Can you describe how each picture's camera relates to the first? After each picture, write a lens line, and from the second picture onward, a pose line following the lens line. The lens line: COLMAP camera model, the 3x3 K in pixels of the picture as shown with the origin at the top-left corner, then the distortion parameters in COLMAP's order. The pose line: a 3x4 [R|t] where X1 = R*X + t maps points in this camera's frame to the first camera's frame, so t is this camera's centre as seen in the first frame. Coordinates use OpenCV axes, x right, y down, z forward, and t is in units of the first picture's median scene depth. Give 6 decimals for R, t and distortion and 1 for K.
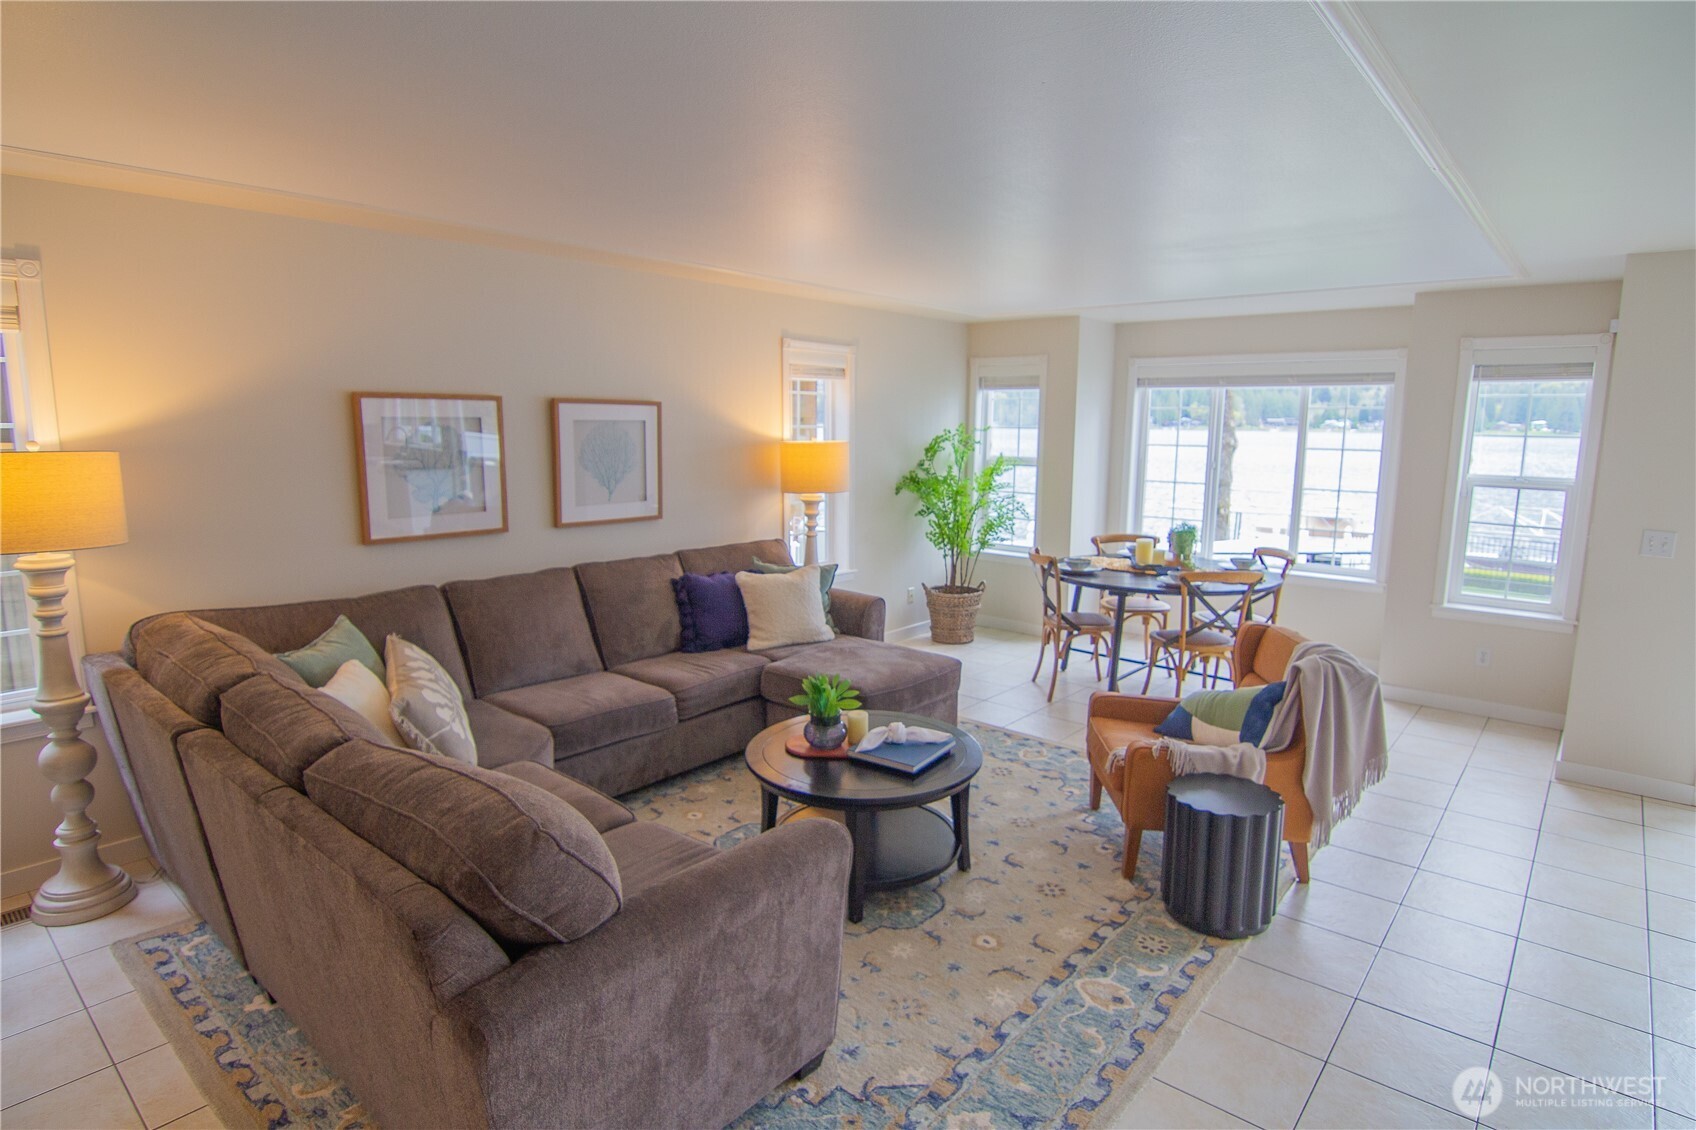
lens RADIAL K [[880.1, 0, 855.6], [0, 880.1, 567.6], [0, 0, 1]] dist [-0.011871, -0.000347]
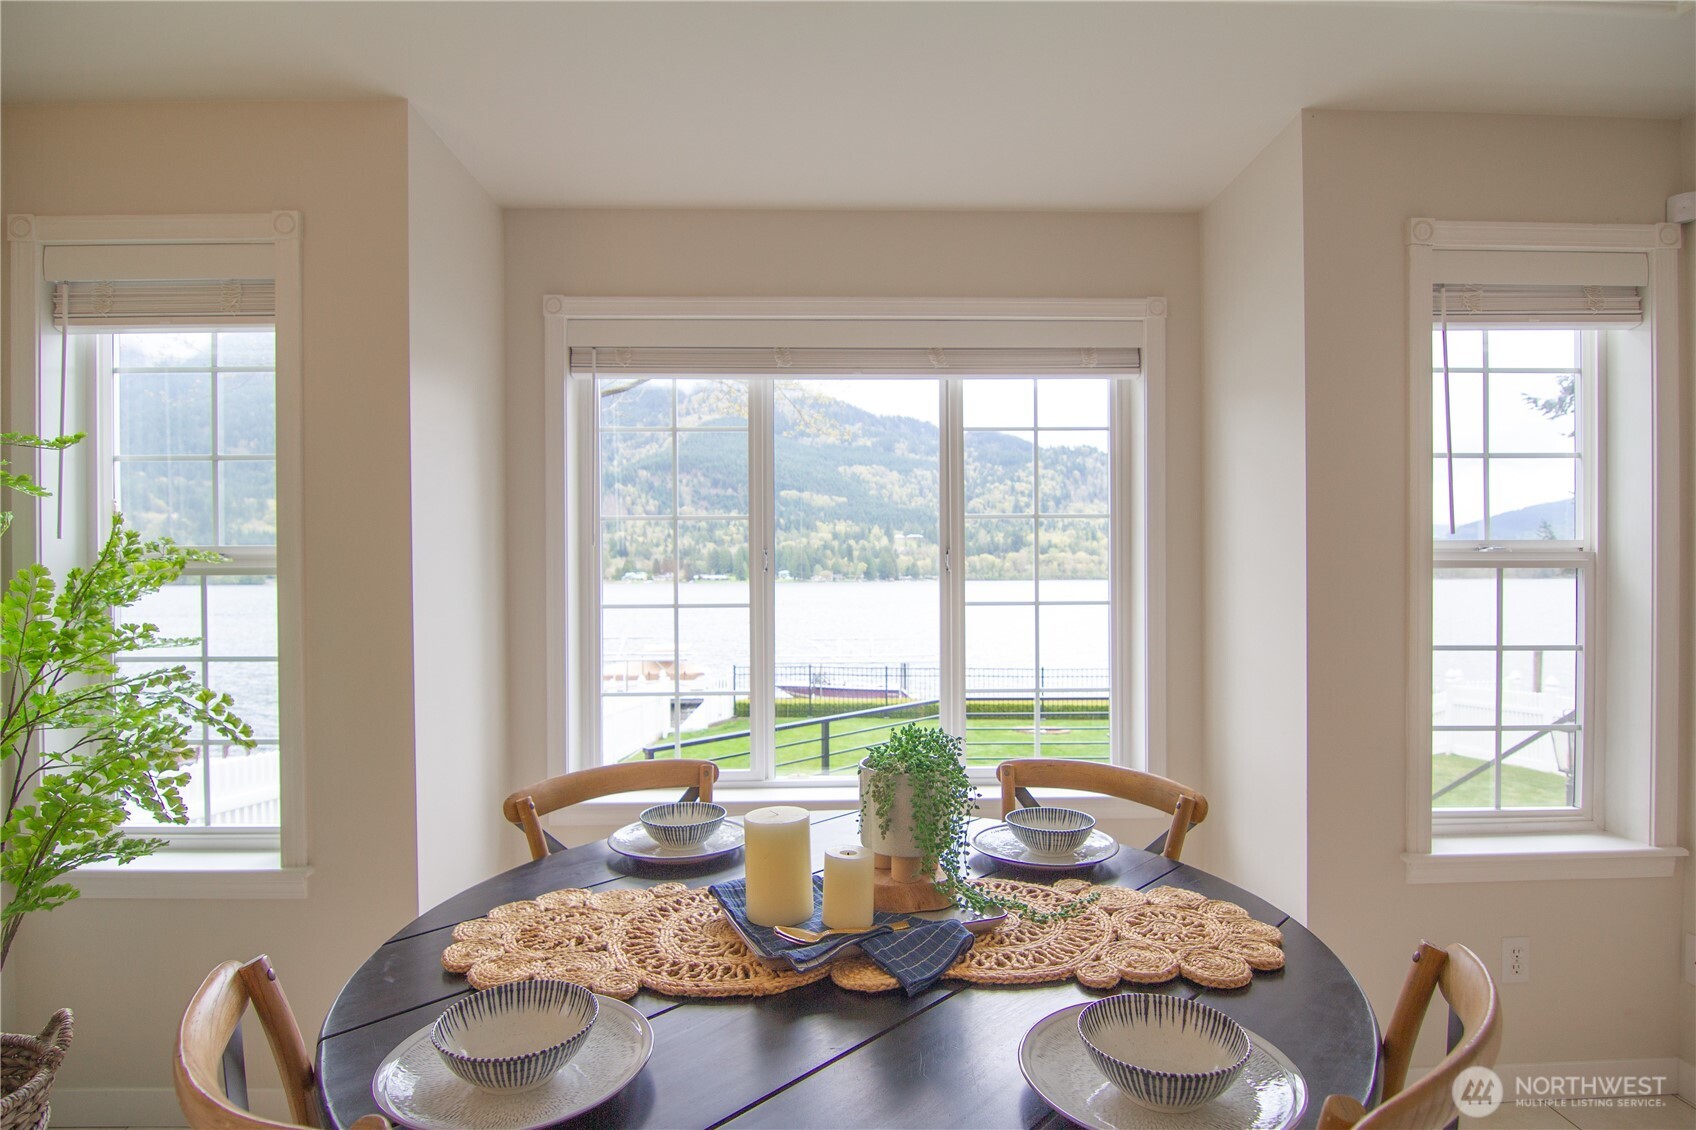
lens RADIAL K [[880.1, 0, 861.0], [0, 880.1, 582.3], [0, 0, 1]] dist [-0.011871, -0.000347]
pose [[0.732963, -0.015498, 0.680092, 0.147847], [0.121591, 0.986626, -0.108561, -0.053177], [-0.669314, 0.162264, 0.725044, 0.648356]]
